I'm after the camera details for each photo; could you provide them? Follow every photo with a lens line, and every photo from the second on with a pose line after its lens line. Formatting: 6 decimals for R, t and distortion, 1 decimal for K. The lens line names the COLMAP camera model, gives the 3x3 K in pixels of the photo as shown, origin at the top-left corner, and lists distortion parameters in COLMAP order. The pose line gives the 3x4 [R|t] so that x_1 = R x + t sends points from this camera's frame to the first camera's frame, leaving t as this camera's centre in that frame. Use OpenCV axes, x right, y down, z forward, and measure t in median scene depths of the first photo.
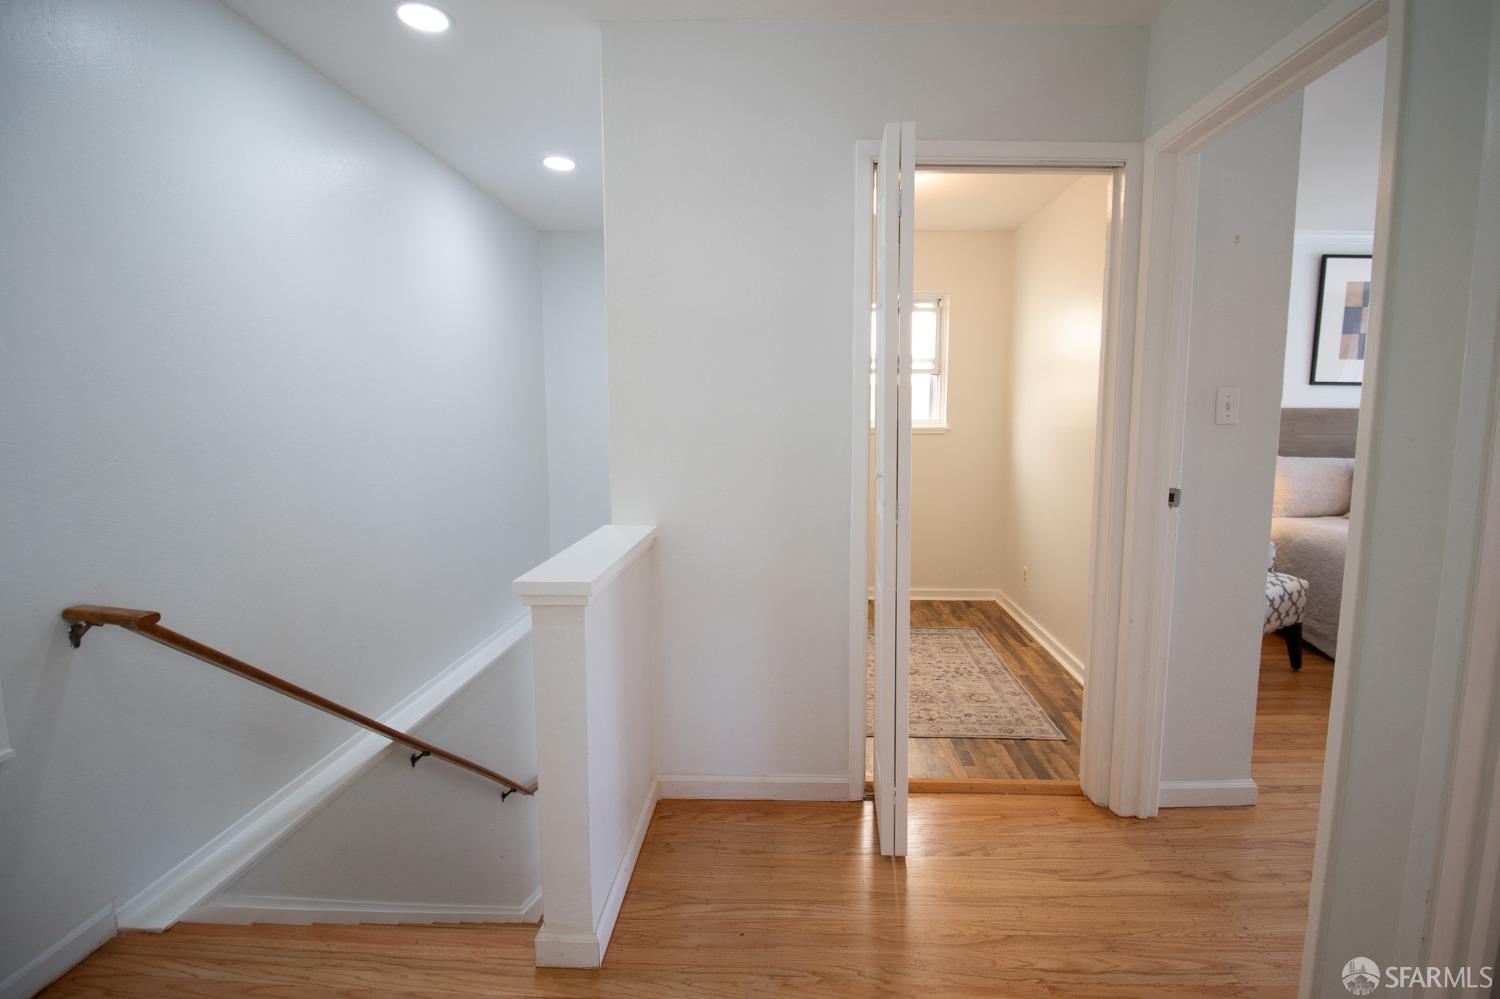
lens RADIAL K [[703.5, 0, 763.7], [0, 703.5, 492.8], [0, 0, 1]] dist [-0.003306, -0.009914]
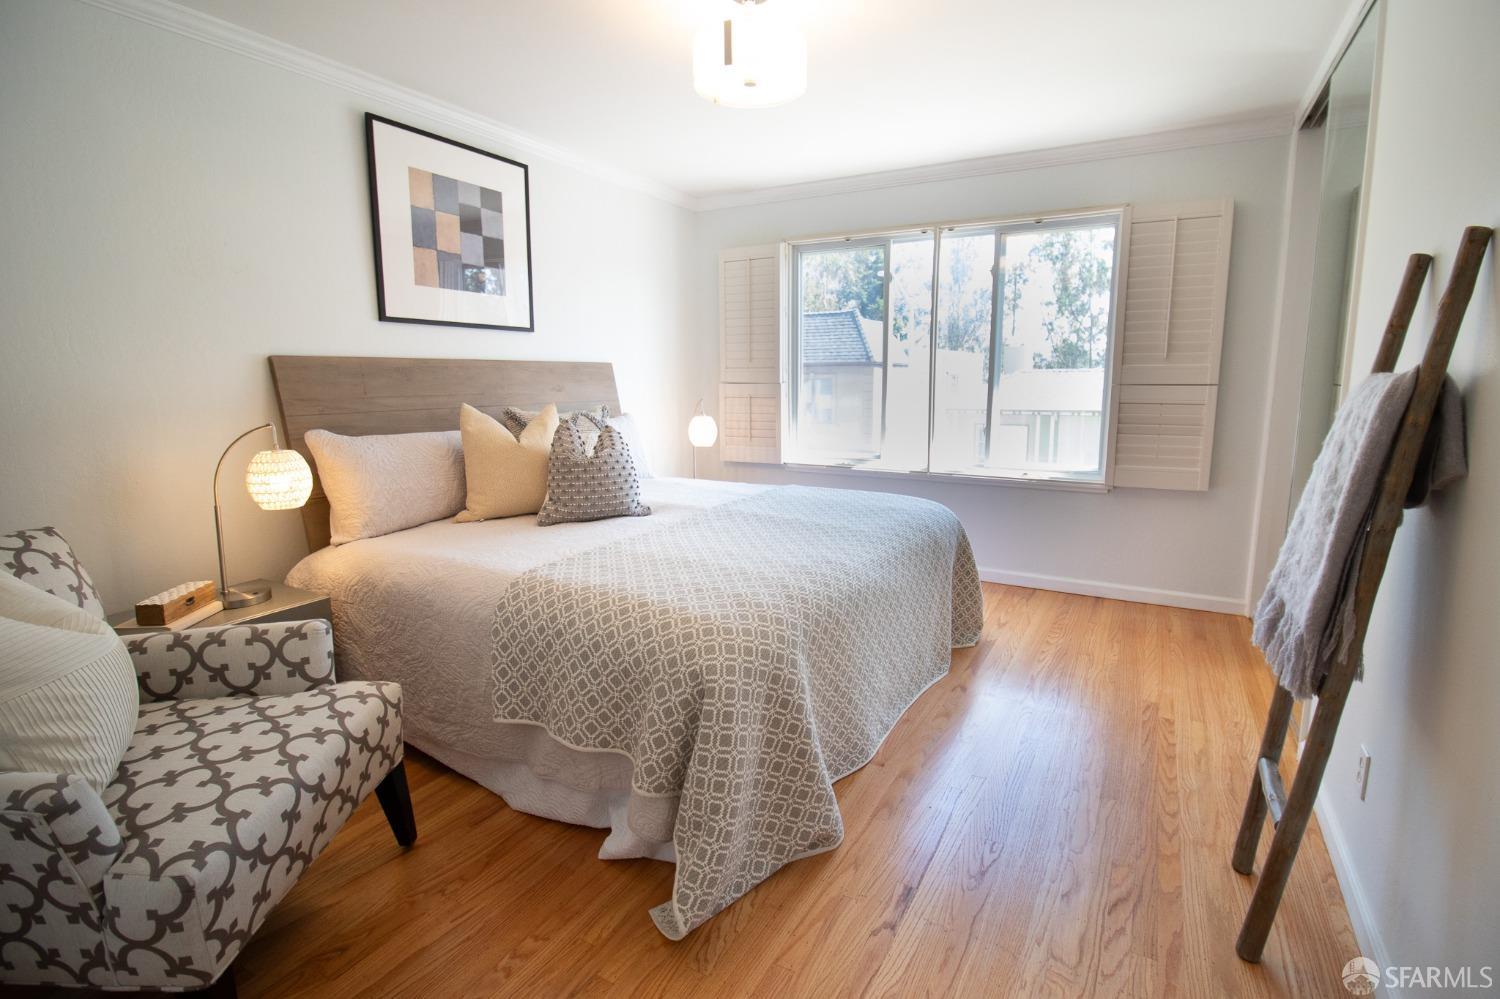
lens RADIAL K [[703.5, 0, 756.4], [0, 703.5, 493.5], [0, 0, 1]] dist [-0.003306, -0.009914]
pose [[0.474434, -0.141899, 0.868779, 0.390197], [0.112743, 0.988589, 0.099899, -0.025235], [-0.873041, 0.050553, 0.485019, 0.423745]]
